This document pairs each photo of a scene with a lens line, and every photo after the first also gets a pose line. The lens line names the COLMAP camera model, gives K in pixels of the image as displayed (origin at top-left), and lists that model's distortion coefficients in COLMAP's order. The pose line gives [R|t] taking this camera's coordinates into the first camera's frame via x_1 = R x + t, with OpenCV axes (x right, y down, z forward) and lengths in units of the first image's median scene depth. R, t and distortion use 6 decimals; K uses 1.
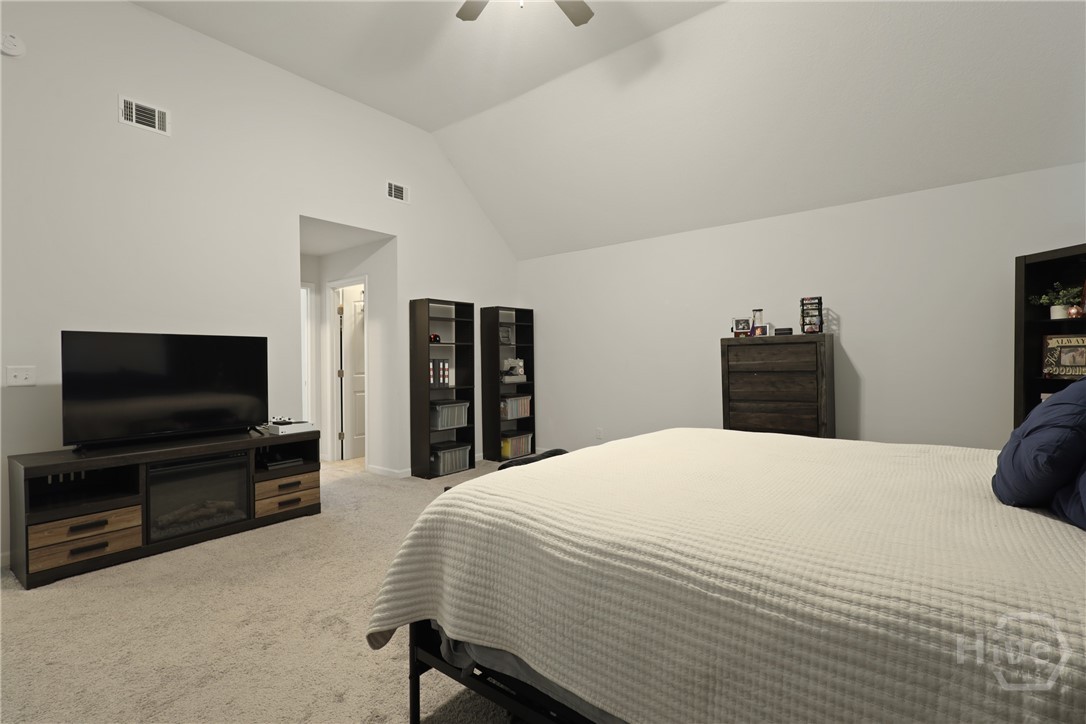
lens RADIAL K [[502.6, 0, 543.0], [0, 502.6, 362.0], [0, 0, 1]] dist [-0.004767, 0.000067]
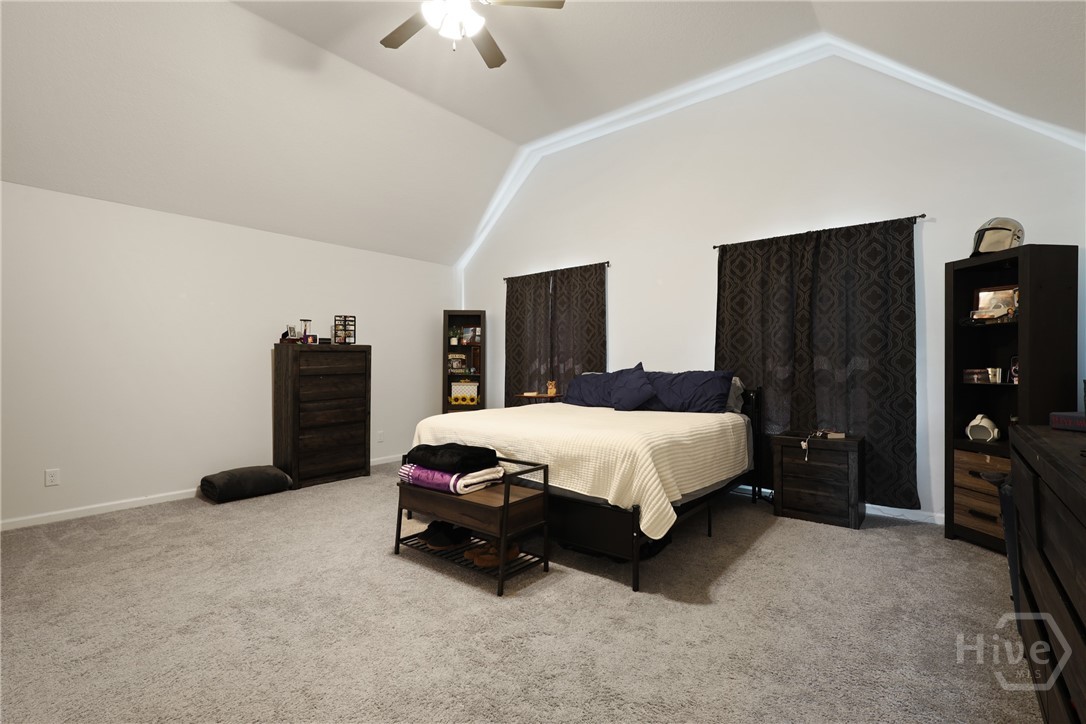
lens RADIAL K [[502.6, 0, 543.0], [0, 502.6, 362.0], [0, 0, 1]] dist [-0.004767, 0.000067]
pose [[0.031154, 0.006654, 0.999492, -0.706641], [-0.000944, 0.999978, -0.006628, -0.003520], [-0.999514, -0.000737, 0.031160, 0.454773]]
